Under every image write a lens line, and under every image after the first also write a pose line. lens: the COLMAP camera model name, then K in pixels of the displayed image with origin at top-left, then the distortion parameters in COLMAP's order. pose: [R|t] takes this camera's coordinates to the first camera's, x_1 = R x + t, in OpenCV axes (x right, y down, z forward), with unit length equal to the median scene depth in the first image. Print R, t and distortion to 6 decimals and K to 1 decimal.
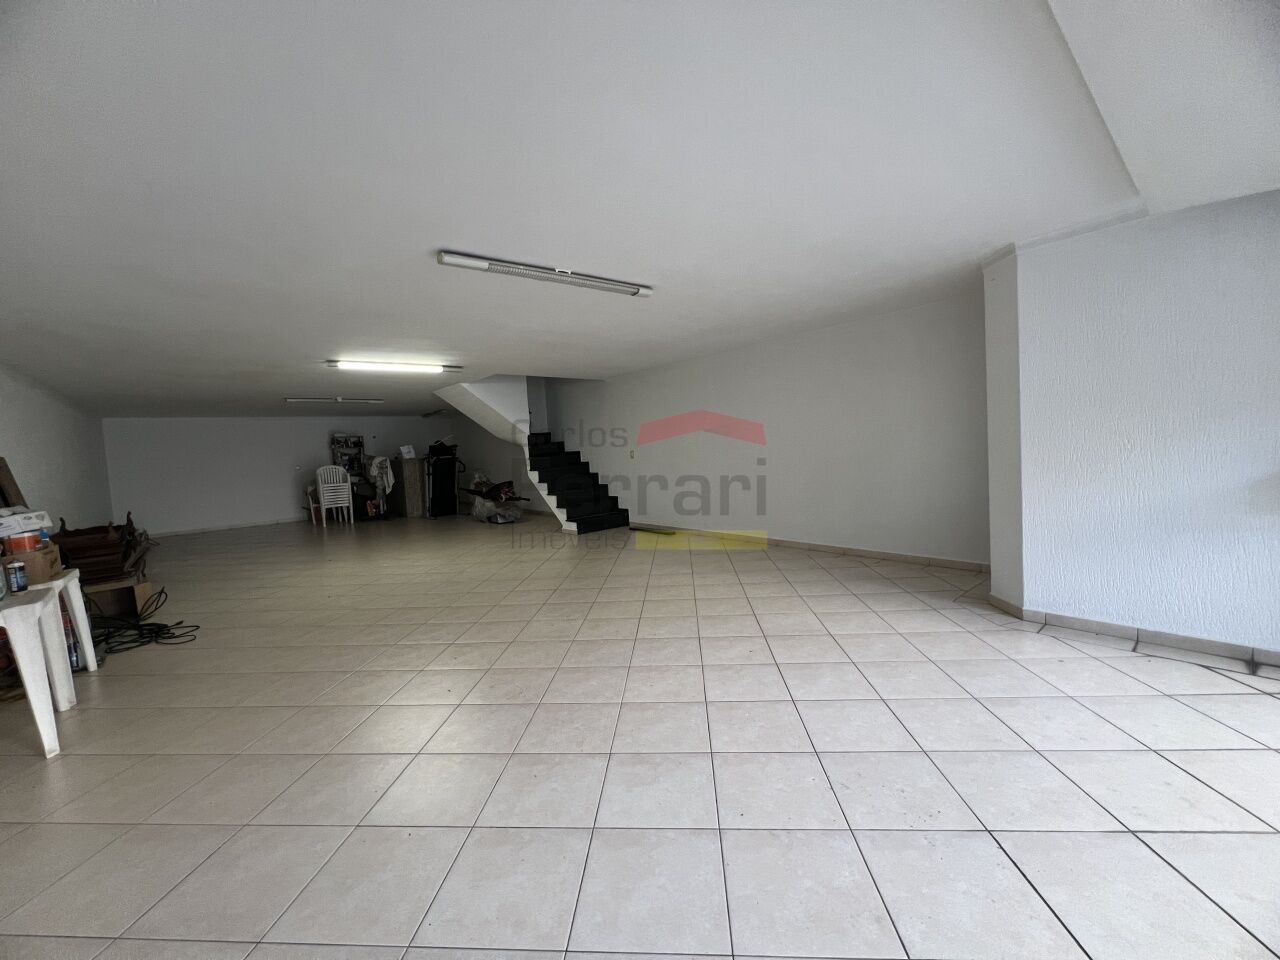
lens RADIAL K [[513.1, 0, 636.9], [0, 513.1, 478.4], [0, 0, 1]] dist [-0.001814, 0.001242]
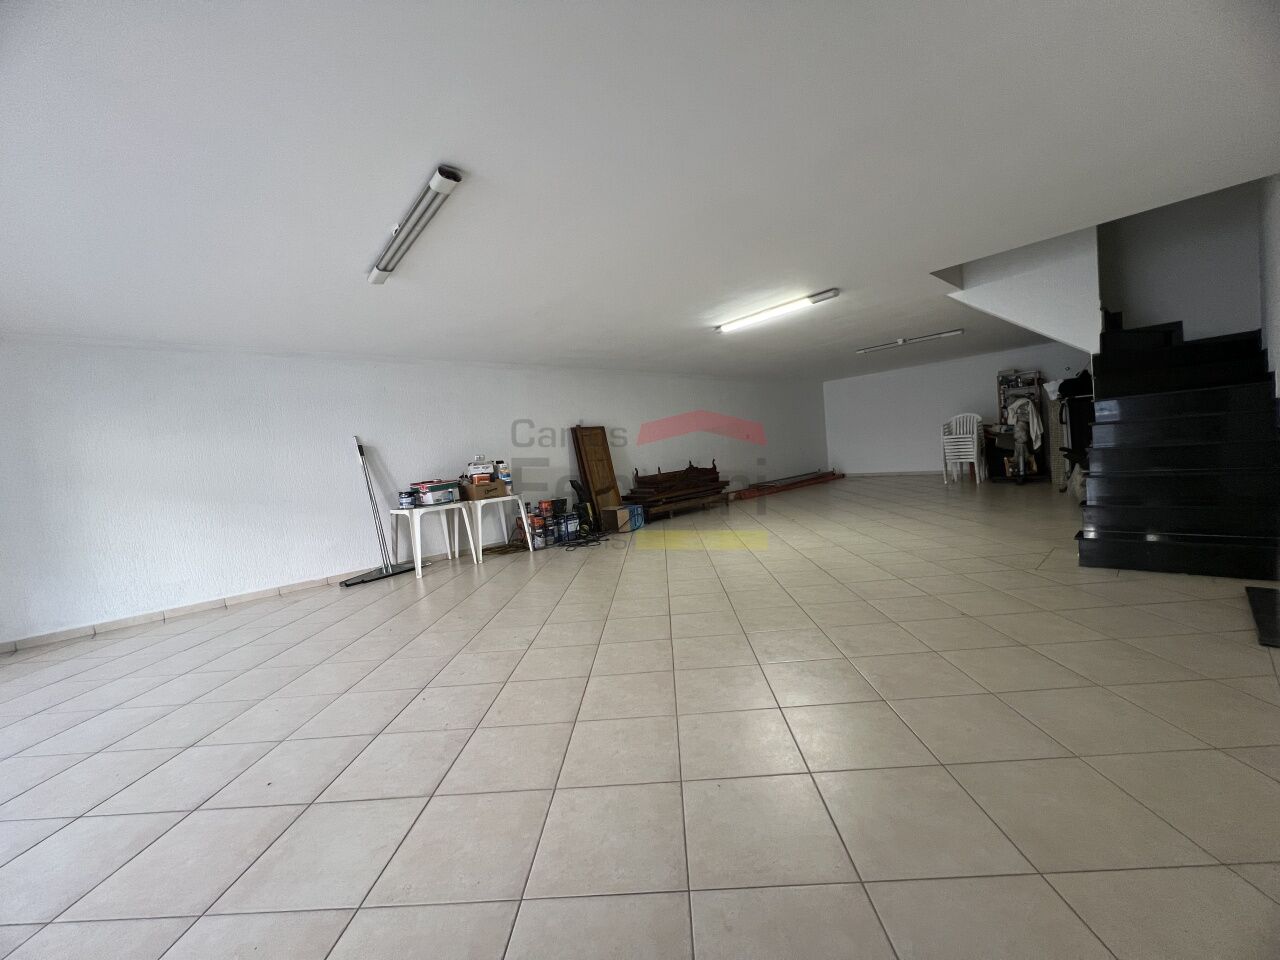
lens RADIAL K [[513.1, 0, 636.9], [0, 513.1, 478.4], [0, 0, 1]] dist [-0.001814, 0.001242]
pose [[0.047242, 0.106906, -0.993146, 0.230334], [0.025439, 0.993805, 0.108187, -0.022750], [0.998560, -0.030375, 0.044229, 0.401892]]
